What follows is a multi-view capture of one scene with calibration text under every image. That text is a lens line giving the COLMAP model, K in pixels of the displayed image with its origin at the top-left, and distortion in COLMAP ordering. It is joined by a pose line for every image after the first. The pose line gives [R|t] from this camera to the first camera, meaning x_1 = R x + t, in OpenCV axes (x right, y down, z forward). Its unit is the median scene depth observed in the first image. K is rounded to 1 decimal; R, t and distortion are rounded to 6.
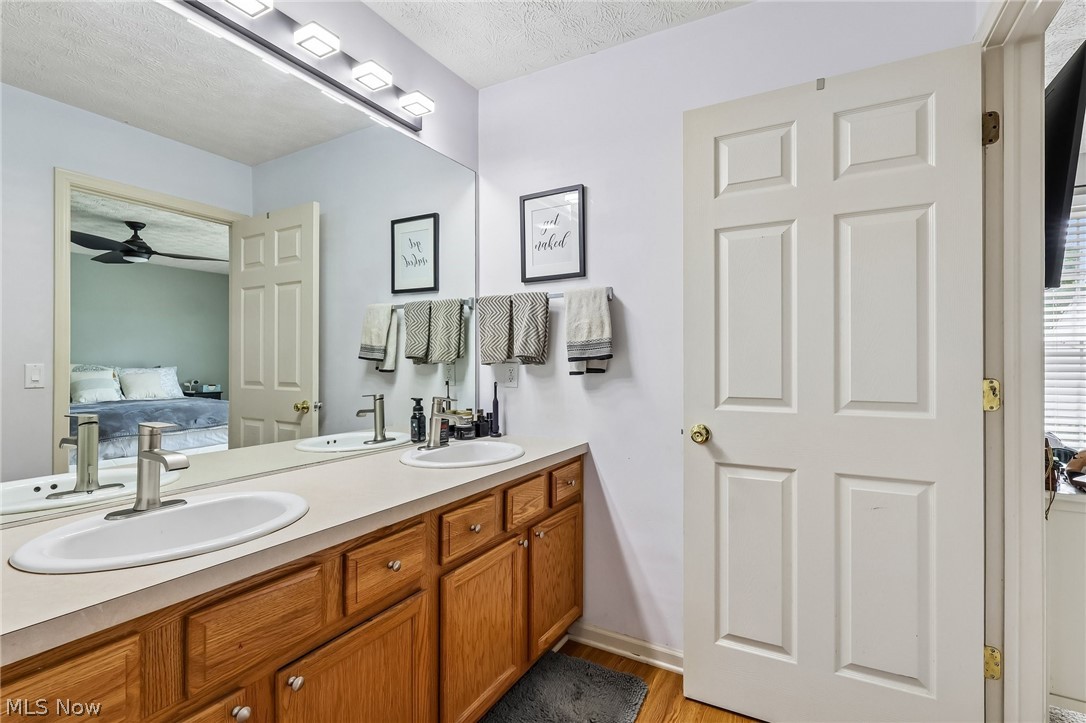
lens RADIAL K [[511.2, 0, 535.4], [0, 511.2, 361.4], [0, 0, 1]] dist [0.001176, -0.000262]
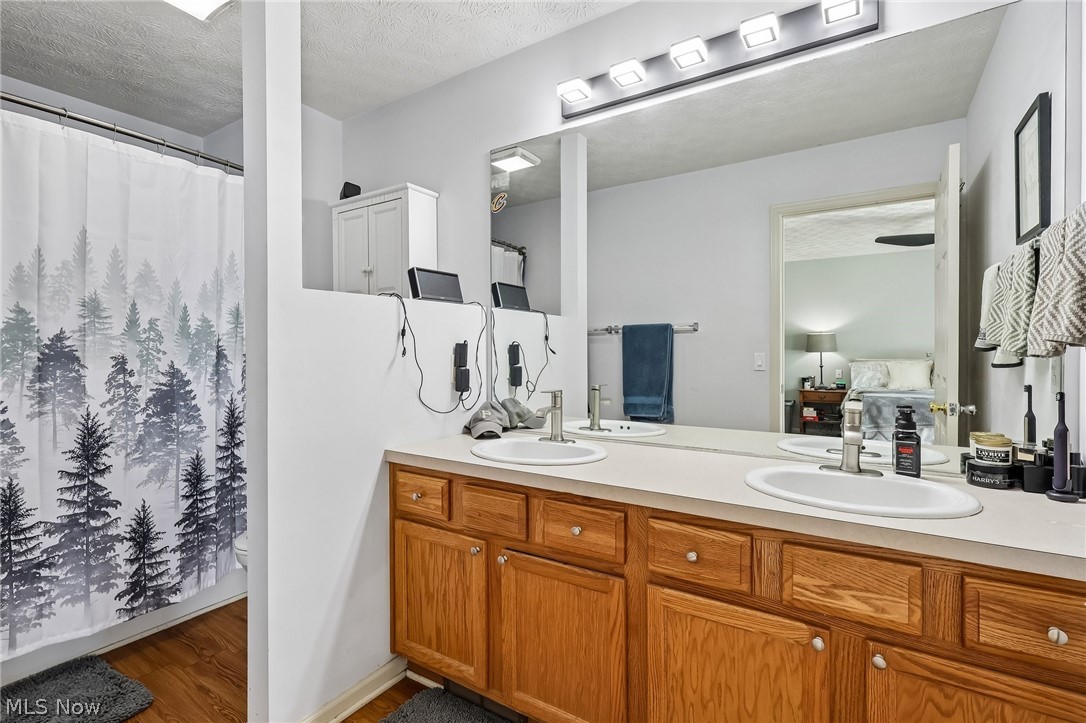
lens RADIAL K [[511.2, 0, 538.5], [0, 511.2, 355.6], [0, 0, 1]] dist [0.001176, -0.000262]
pose [[-0.057590, 0.009180, -0.998298, 0.712480], [0.005810, 0.999944, 0.008860, -0.005864], [0.998323, -0.005290, -0.057640, 0.794005]]
